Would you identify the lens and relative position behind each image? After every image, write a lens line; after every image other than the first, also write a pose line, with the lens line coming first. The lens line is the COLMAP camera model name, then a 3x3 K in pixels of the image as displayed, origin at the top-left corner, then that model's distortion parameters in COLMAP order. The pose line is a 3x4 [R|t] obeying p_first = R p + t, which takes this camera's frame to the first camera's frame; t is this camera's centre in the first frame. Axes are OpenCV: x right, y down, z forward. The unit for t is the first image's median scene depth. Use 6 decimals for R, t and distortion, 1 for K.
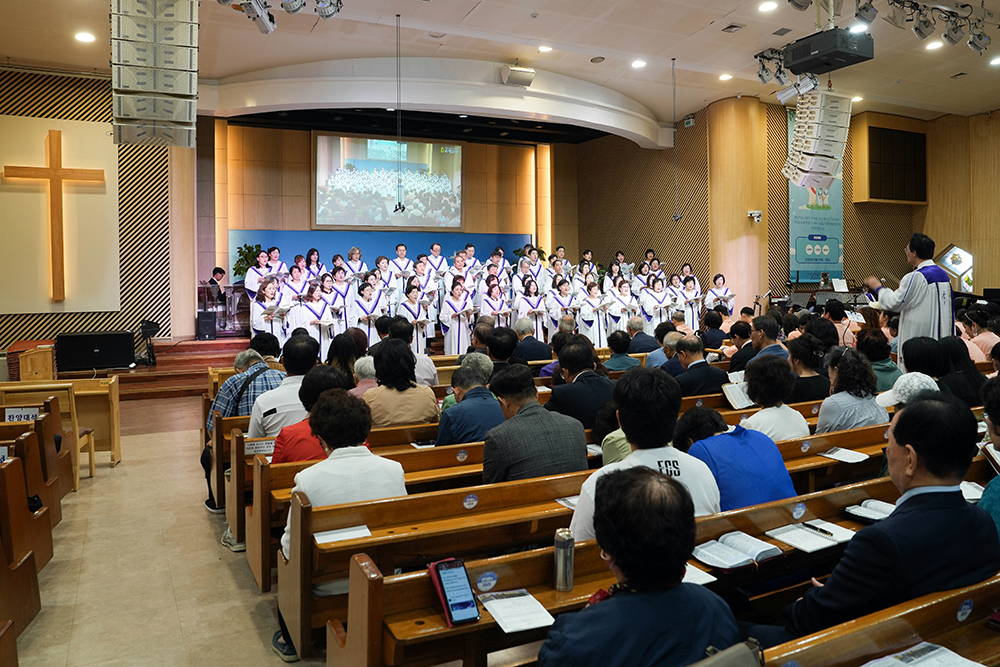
lens RADIAL K [[761.4, 0, 502.7], [0, 761.4, 290.8], [0, 0, 1]] dist [-0.133521, 0.108175]
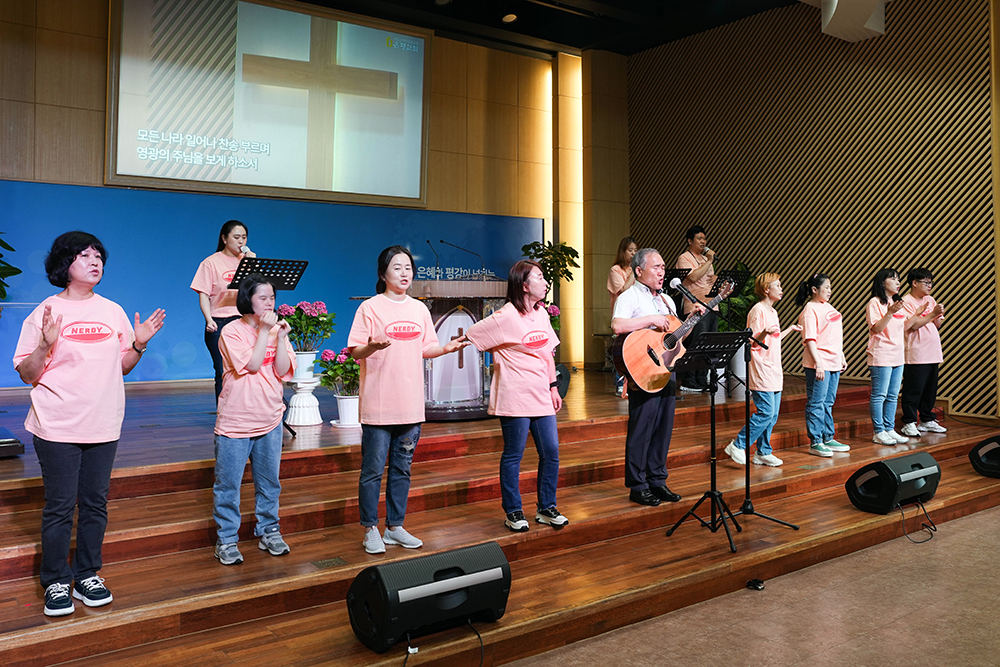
lens RADIAL K [[845.5, 0, 501.0], [0, 845.5, 286.2], [0, 0, 1]] dist [-0.074463, 0.008372]
pose [[0.987871, 0.012547, 0.154766, -0.117415], [-0.006431, 0.999181, -0.039954, -0.003087], [-0.155141, 0.038474, 0.987143, 0.579977]]
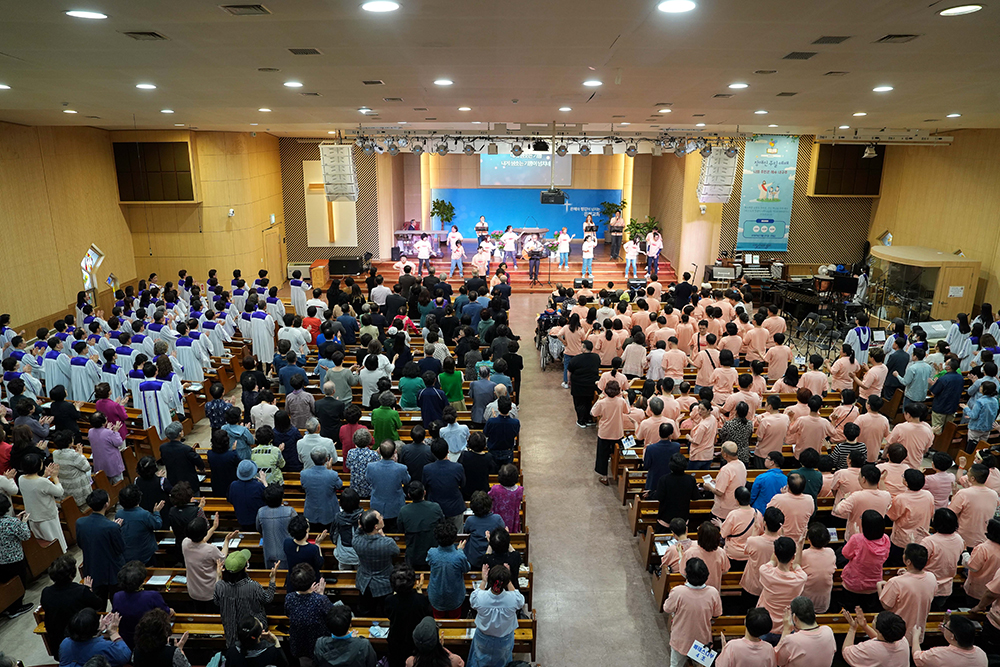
lens RADIAL K [[691.8, 0, 500.0], [0, 691.8, 333.5], [0, 0, 1]] dist [-0.056141, 0.000286]
pose [[0.892322, 0.147433, -0.426645, 0.631007], [-0.021651, 0.958050, 0.285784, -0.261397], [0.450881, -0.245774, 0.858080, -0.513870]]
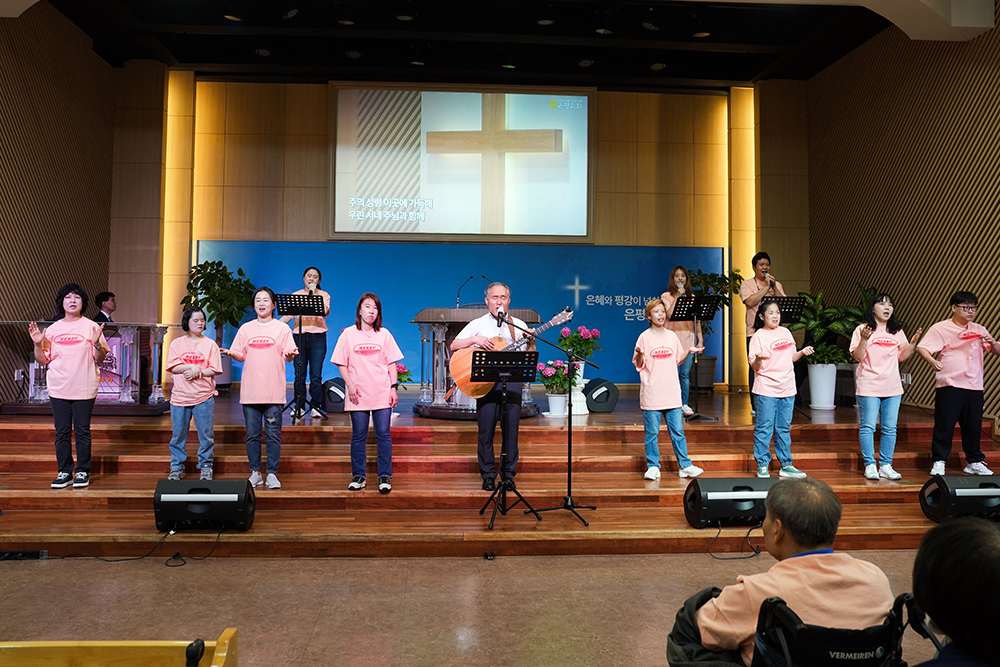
lens RADIAL K [[811.4, 0, 479.4], [0, 811.4, 310.7], [0, 0, 1]] dist [-0.073769, 0.005411]
pose [[0.914881, 0.009385, -0.403615, 0.158914], [-0.024636, 0.999165, -0.032609, -0.004801], [0.402972, 0.039776, 0.914348, 0.534759]]
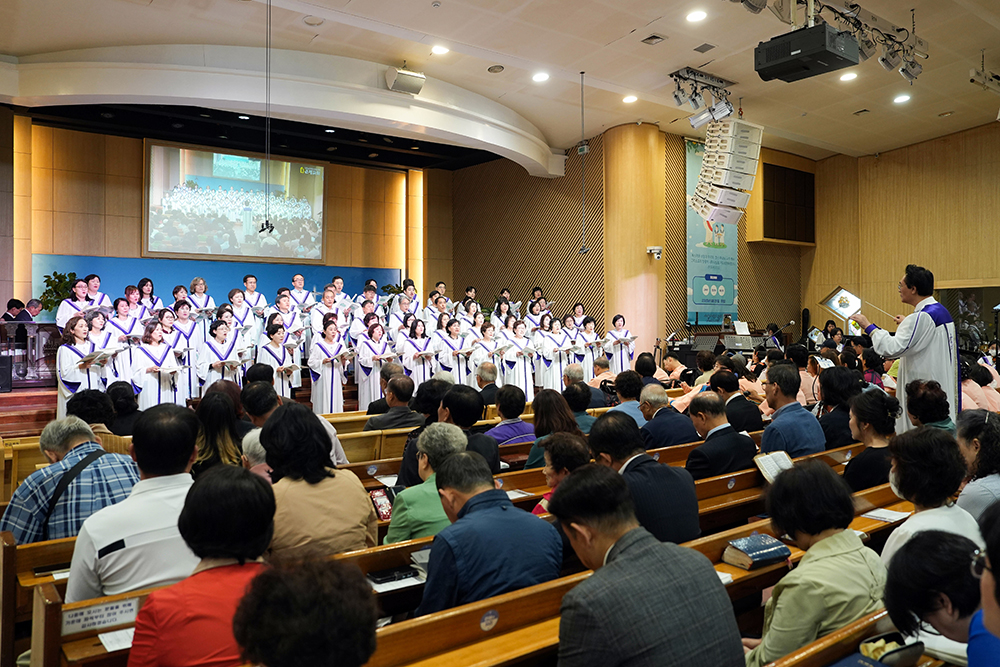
lens RADIAL K [[783.5, 0, 513.0], [0, 783.5, 318.6], [0, 0, 1]] dist [-0.103323, 0.100790]
pose [[0.977490, 0.009281, 0.210779, -0.037542], [-0.005448, 0.999809, -0.018760, 0.000869], [-0.210913, 0.017190, 0.977354, 0.101033]]
